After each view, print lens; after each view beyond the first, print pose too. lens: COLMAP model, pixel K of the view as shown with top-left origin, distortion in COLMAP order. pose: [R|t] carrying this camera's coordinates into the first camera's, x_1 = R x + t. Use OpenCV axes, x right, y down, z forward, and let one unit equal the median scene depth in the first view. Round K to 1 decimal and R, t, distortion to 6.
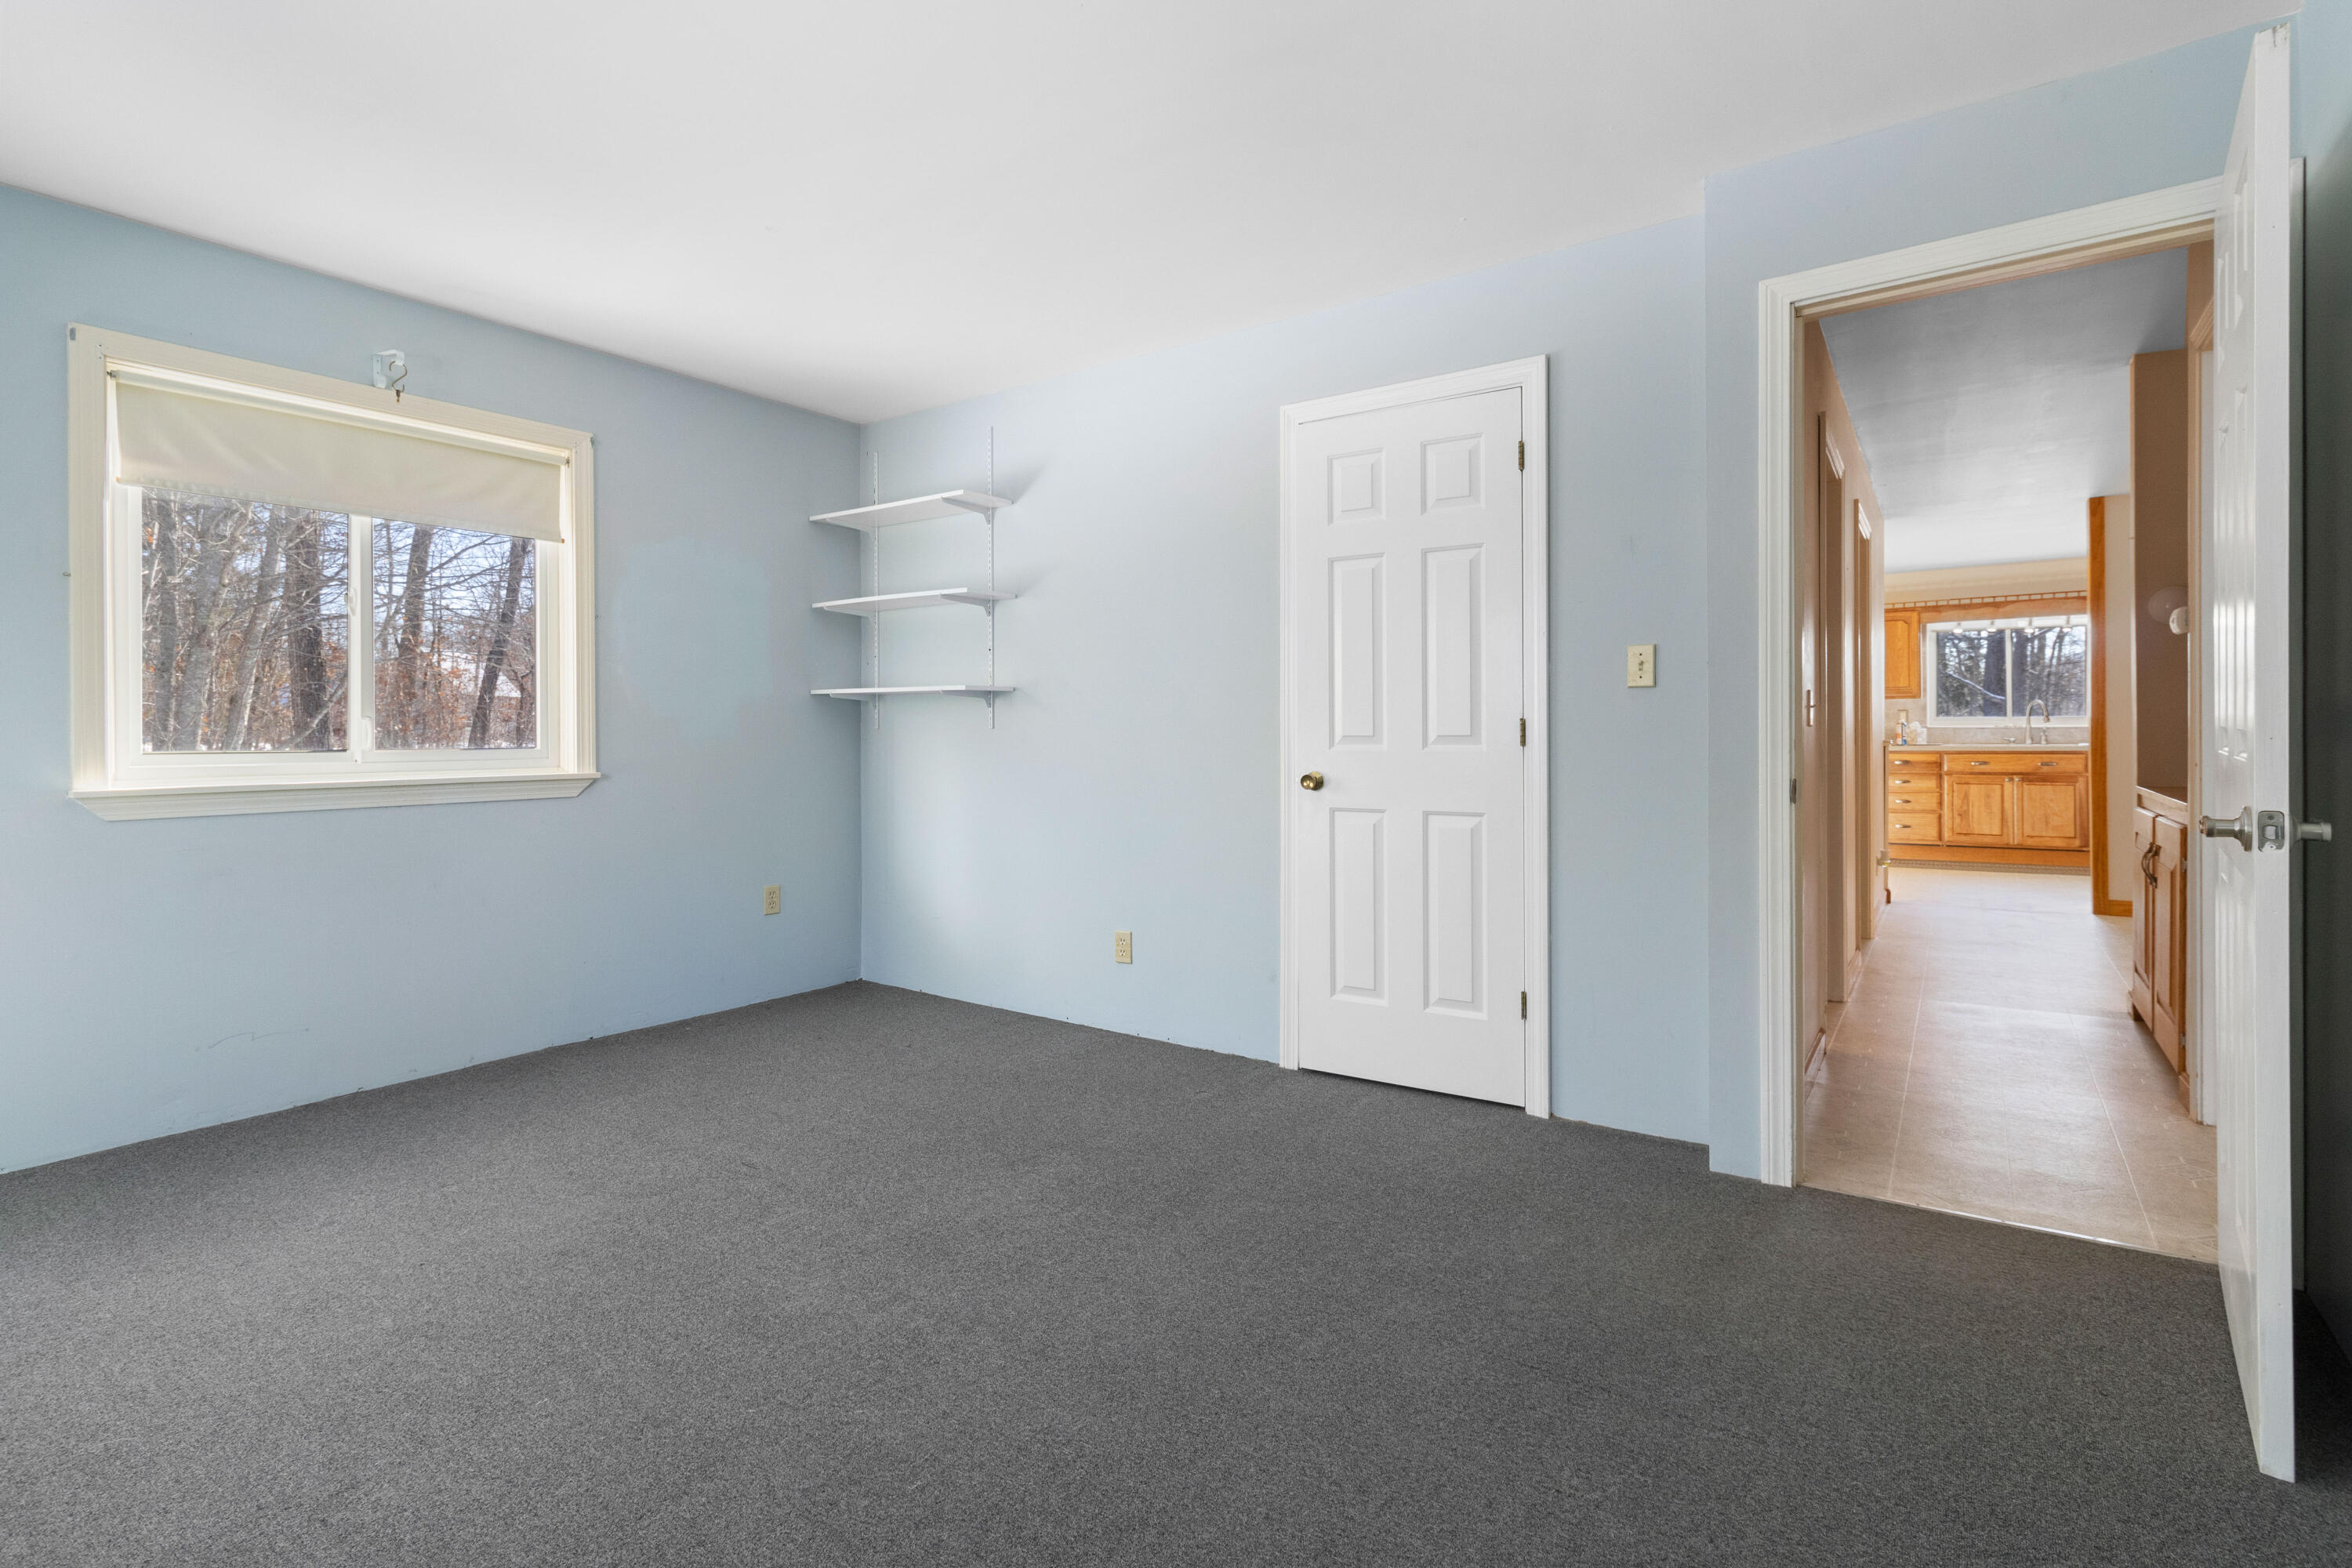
lens RADIAL K [[1092.4, 0, 1190.0], [0, 1092.4, 729.9], [0, 0, 1]] dist [-0.000778, 0.000139]
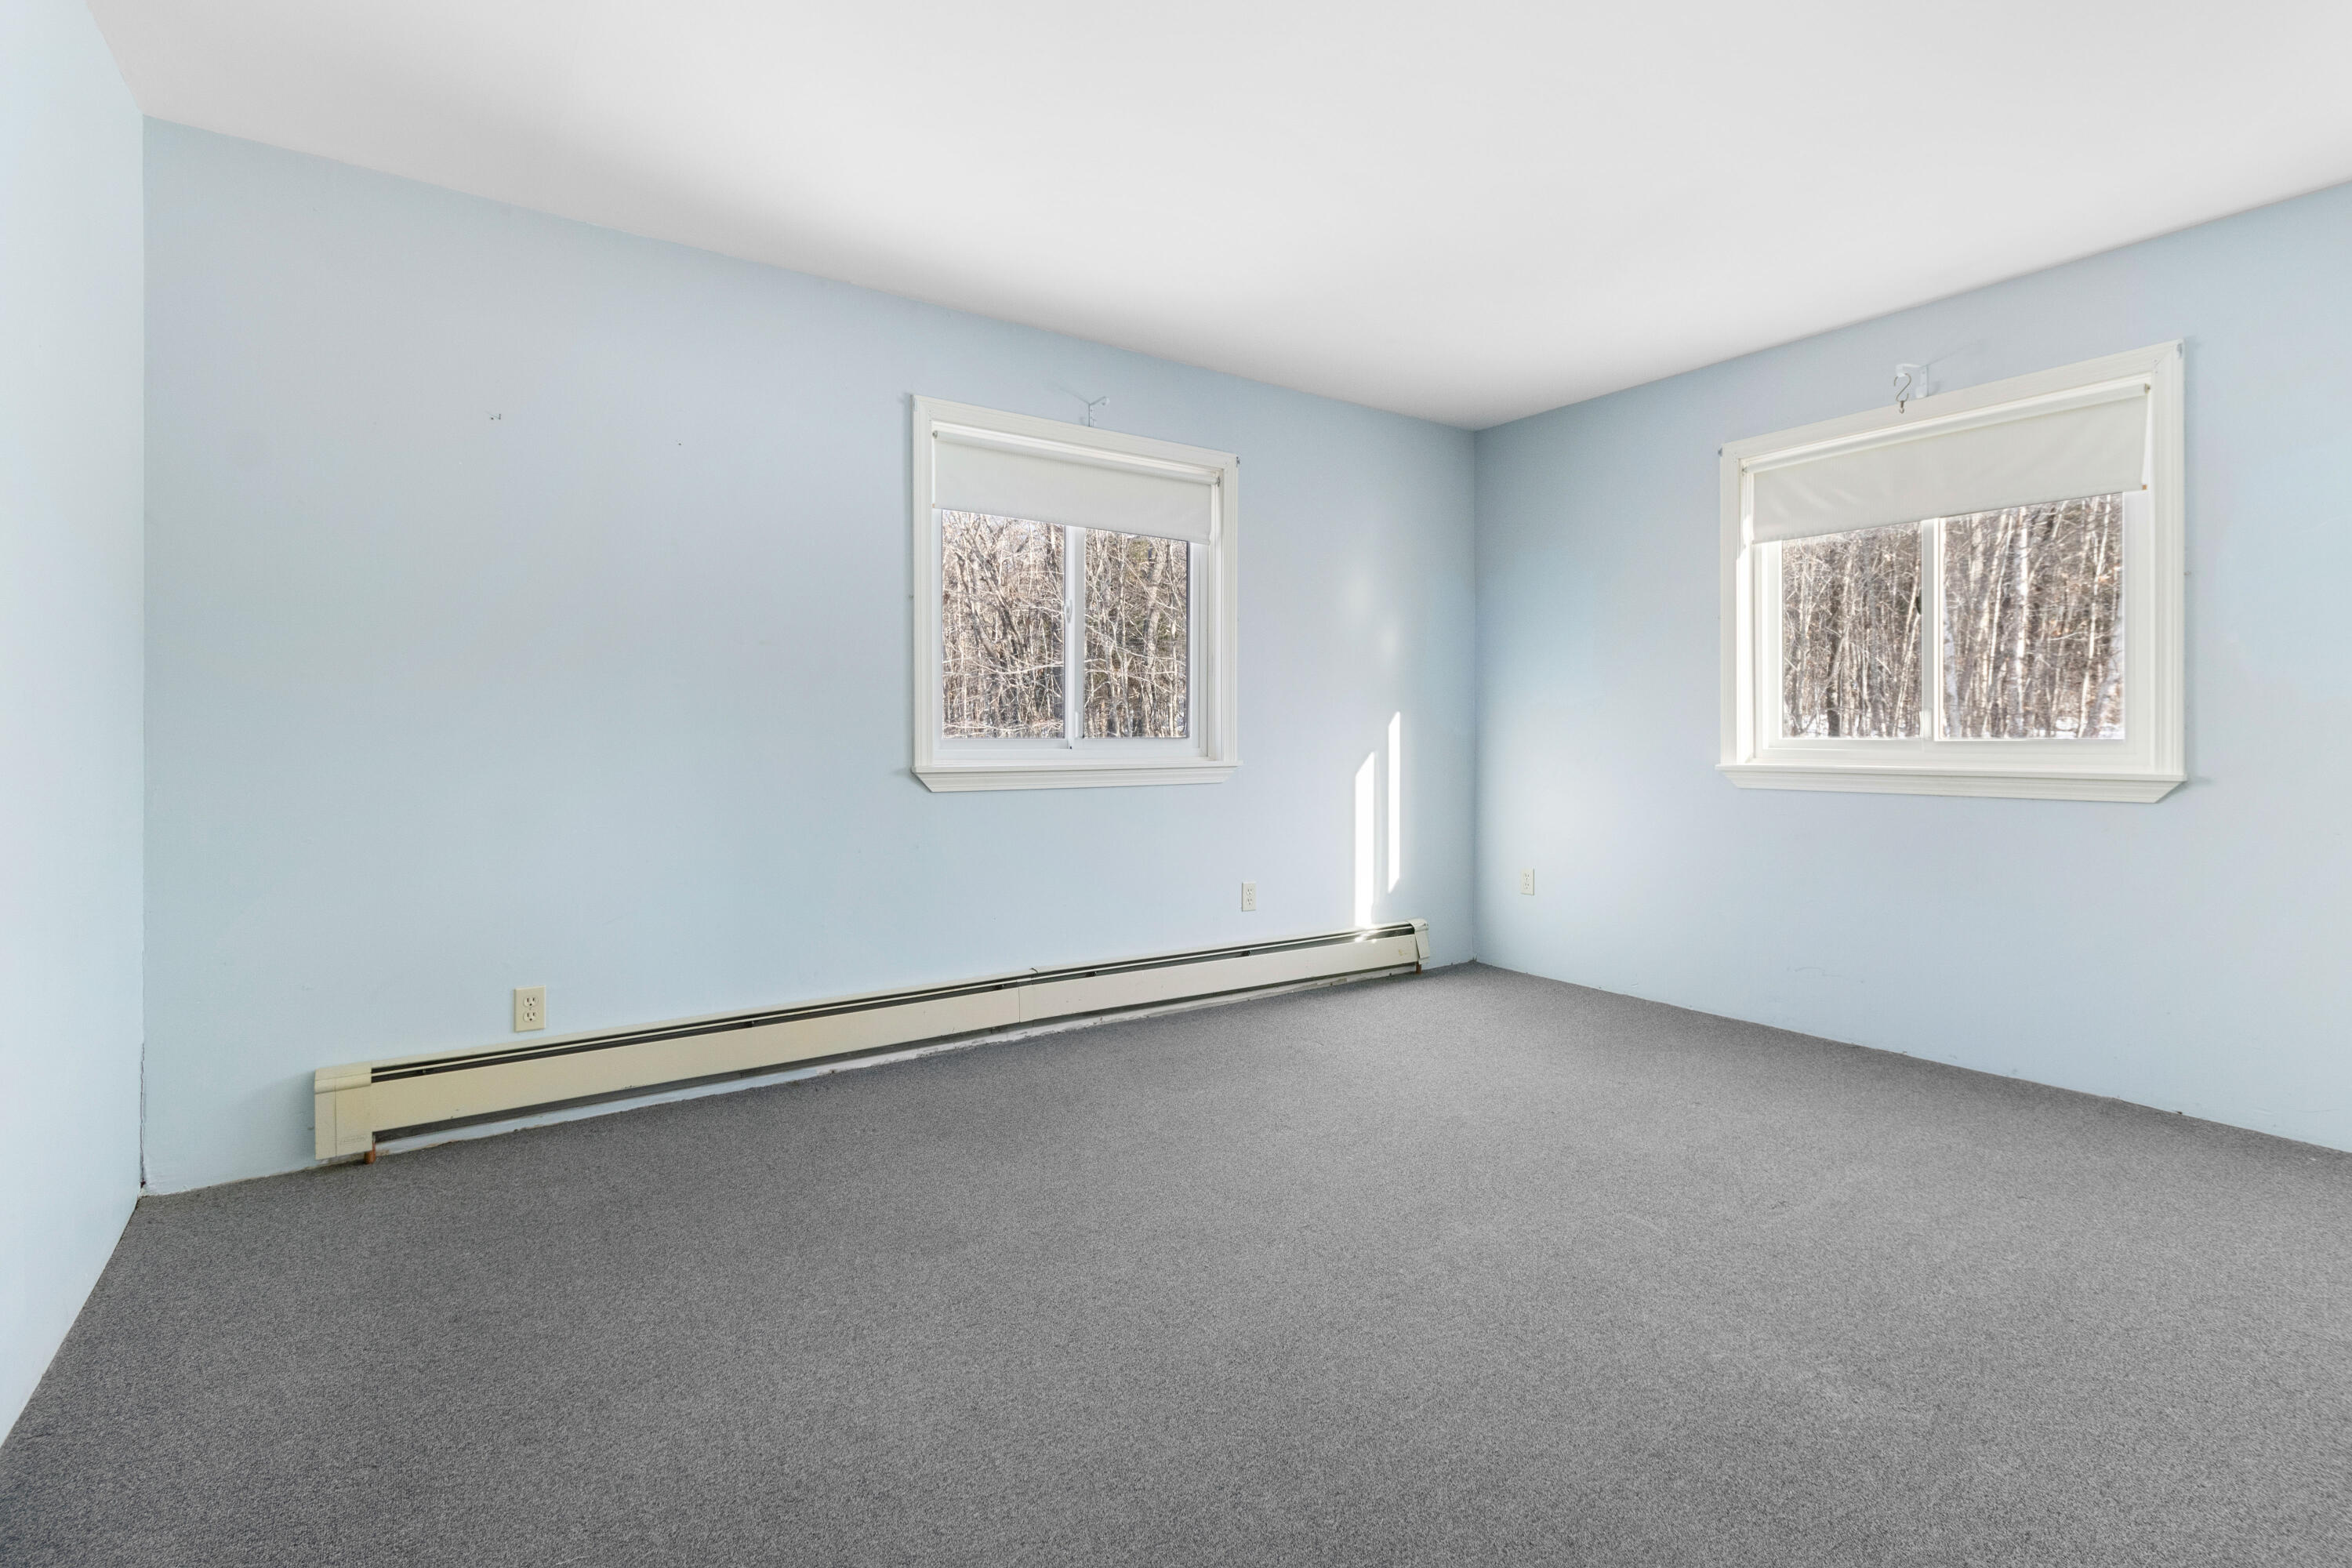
lens RADIAL K [[1072.0, 0, 1174.7], [0, 1072.0, 727.9], [0, 0, 1]] dist [0.000915, -0.000119]
pose [[-0.341150, 0.003044, -0.940004, 0.574878], [0.009516, 0.999955, -0.000215, -0.000269], [0.939961, -0.009018, -0.341164, 0.800007]]
